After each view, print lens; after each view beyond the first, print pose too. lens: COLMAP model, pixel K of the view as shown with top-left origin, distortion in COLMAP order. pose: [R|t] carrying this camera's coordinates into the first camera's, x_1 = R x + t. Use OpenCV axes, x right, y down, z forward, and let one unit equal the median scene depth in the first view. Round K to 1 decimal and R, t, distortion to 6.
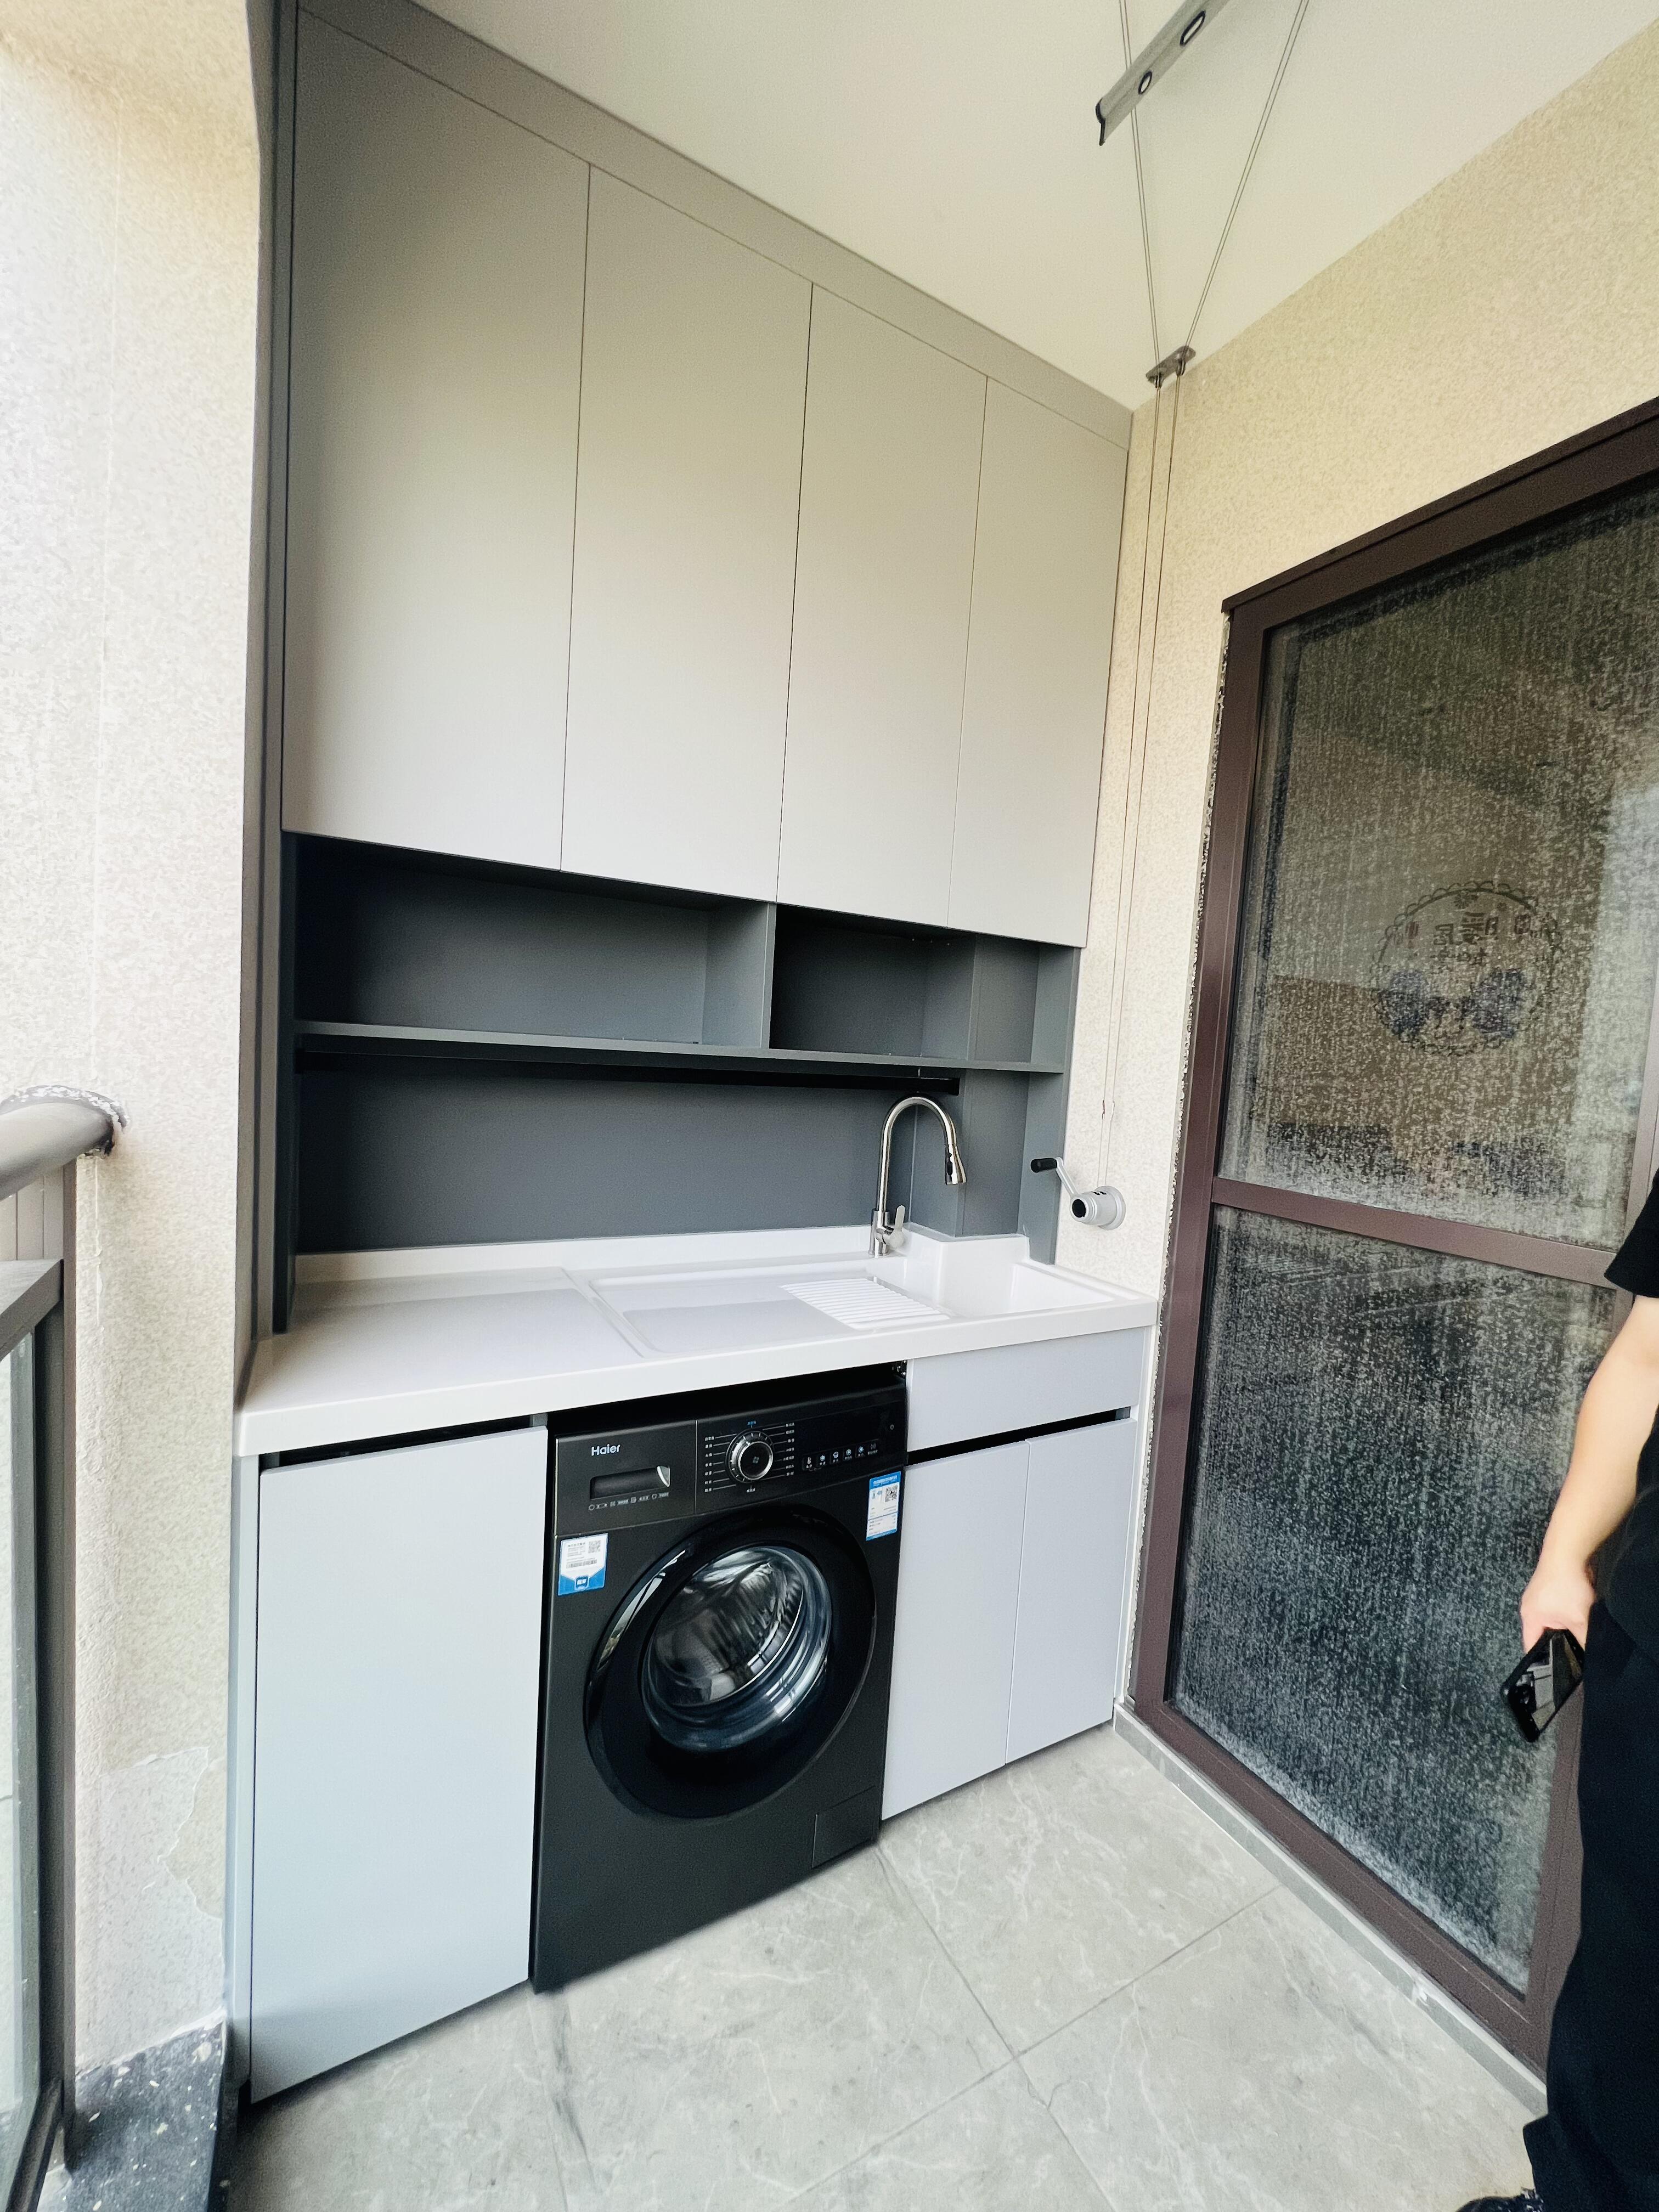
lens RADIAL K [[885.2, 0, 824.7], [0, 885.2, 1110.9], [0, 0, 1]] dist [0.002714, -0.000479]
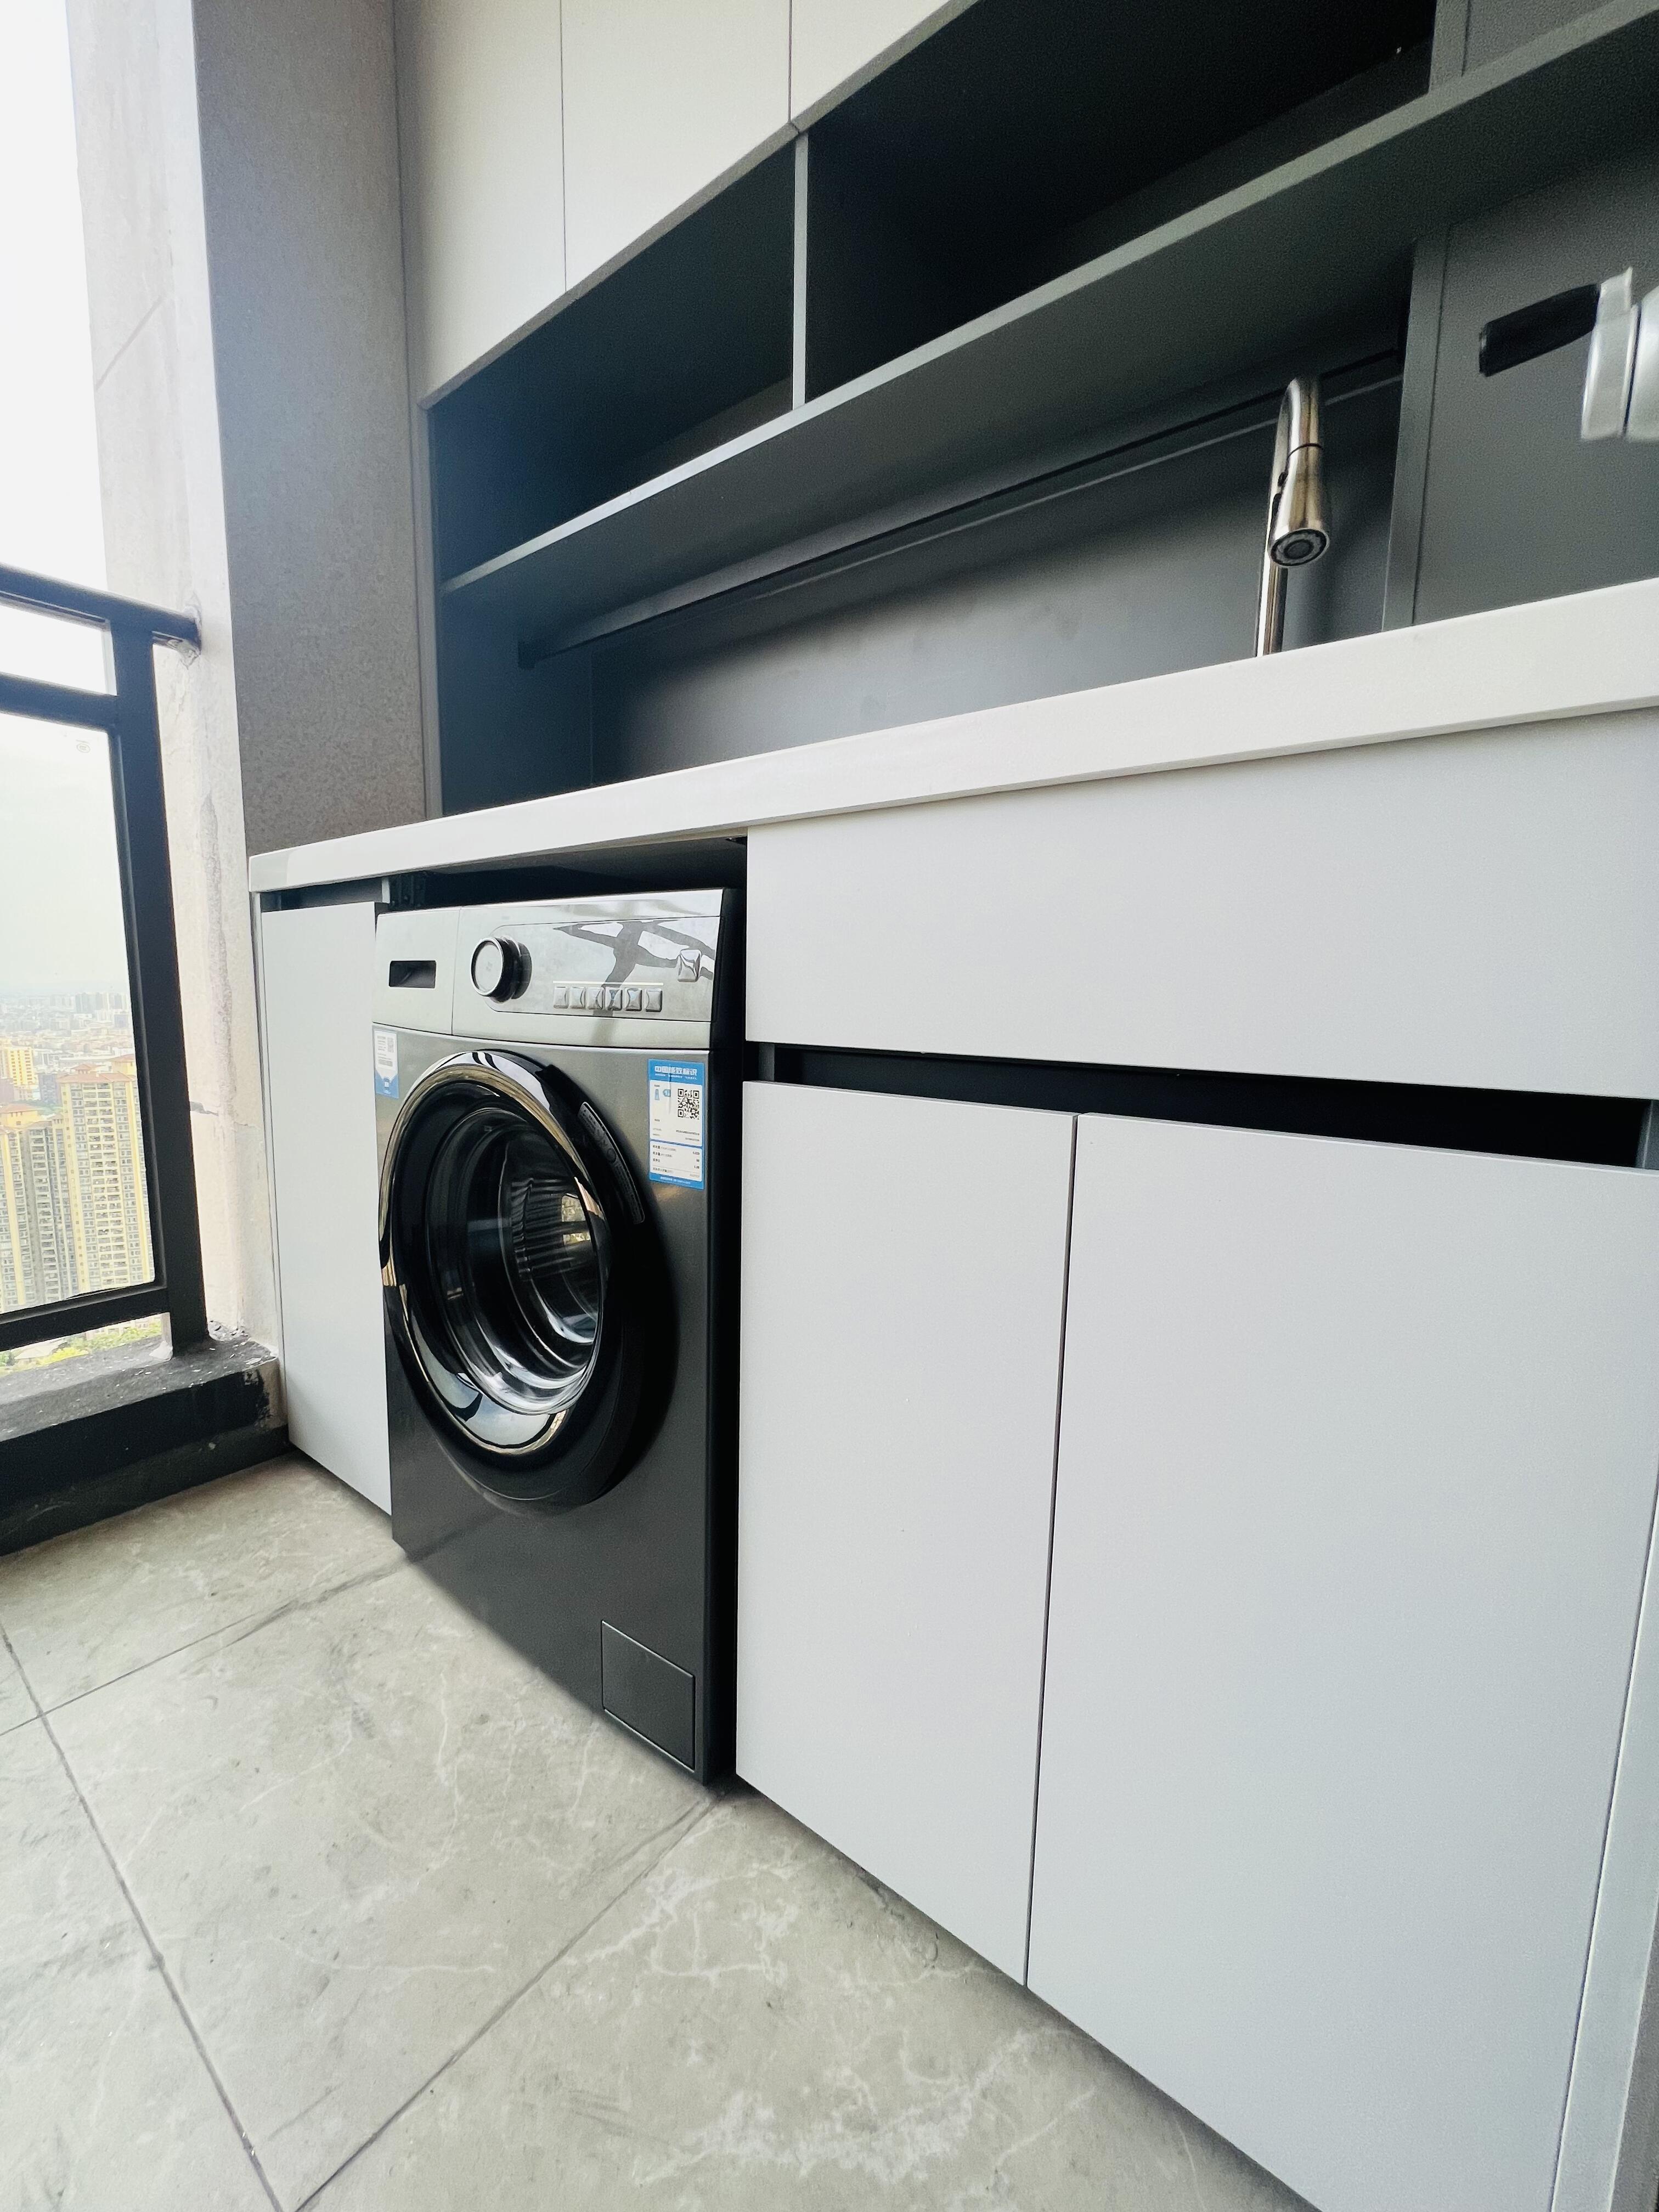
lens RADIAL K [[887.6, 0, 816.4], [0, 887.6, 1103.8], [0, 0, 1]] dist [0.000199, 0.000117]
pose [[0.391591, 0.063589, -0.917939, 0.615881], [-0.062202, 0.997157, 0.042542, 0.443620], [0.918034, 0.040439, 0.394433, 0.948151]]
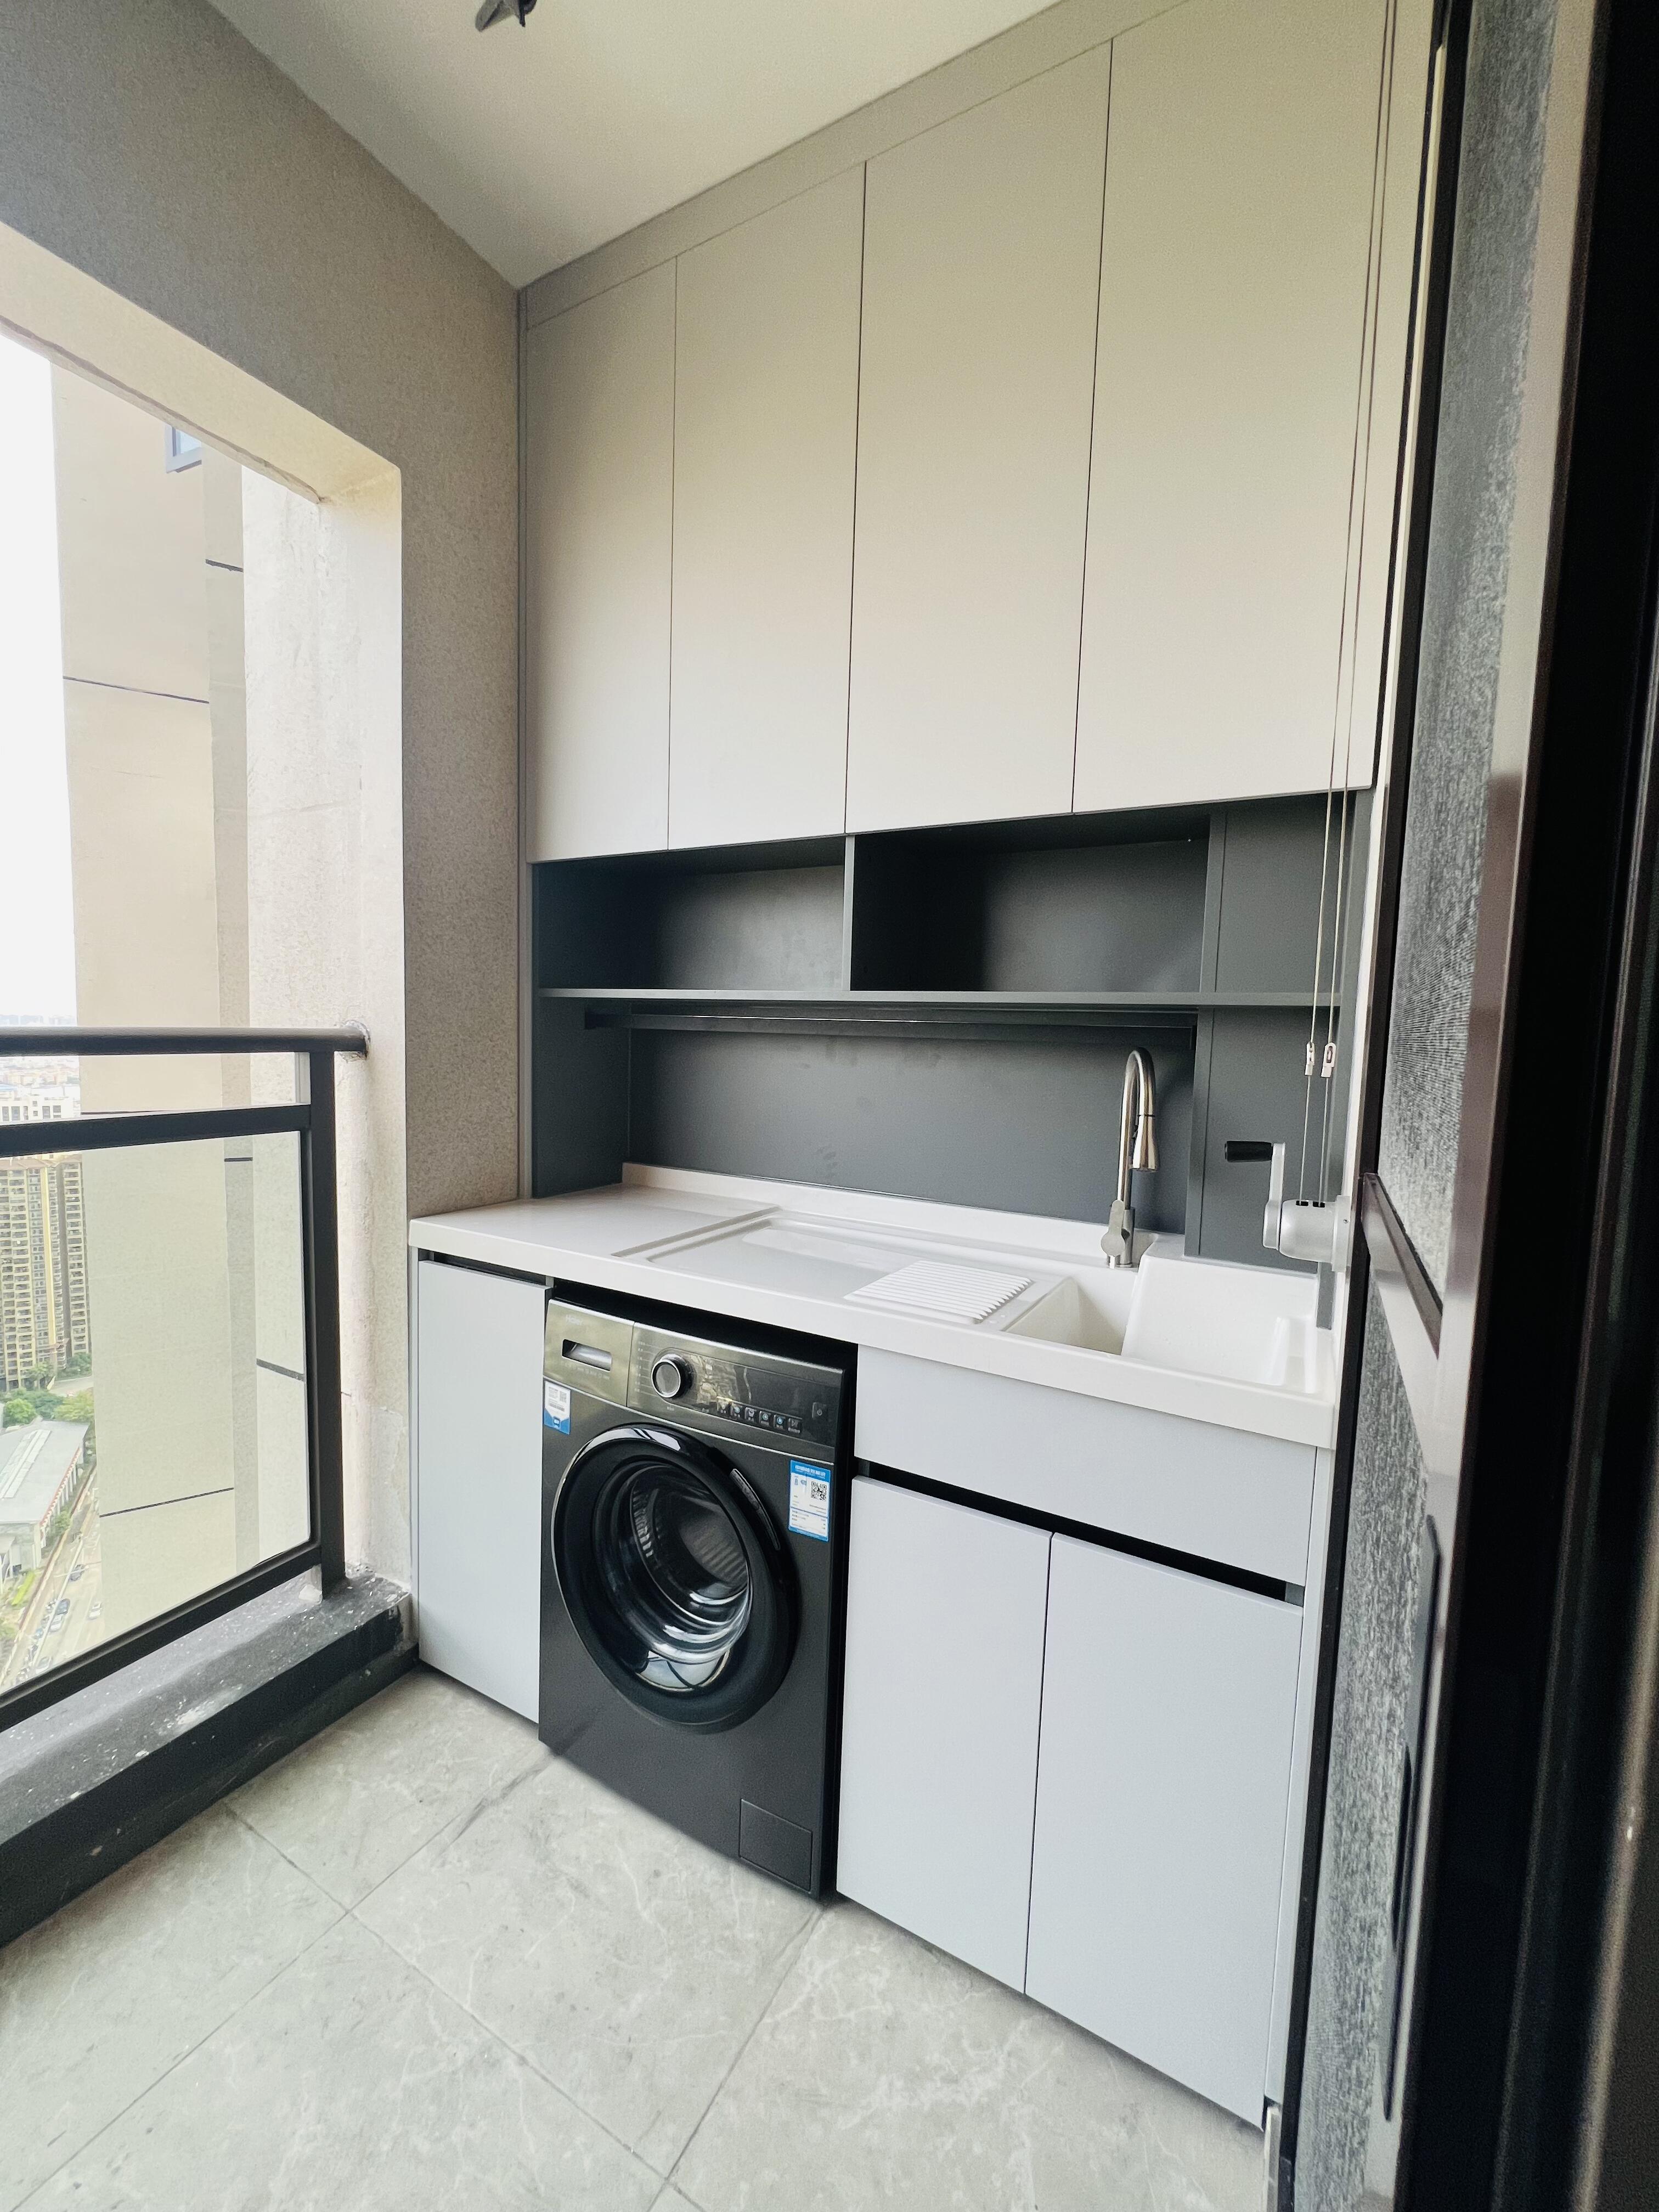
lens RADIAL K [[885.2, 0, 818.1], [0, 885.2, 1107.9], [0, 0, 1]] dist [0.002714, -0.000479]
pose [[0.528776, 0.029037, -0.848264, 0.863301], [-0.061646, 0.998089, -0.004261, 0.071832], [0.846520, 0.054545, 0.529556, 0.573917]]
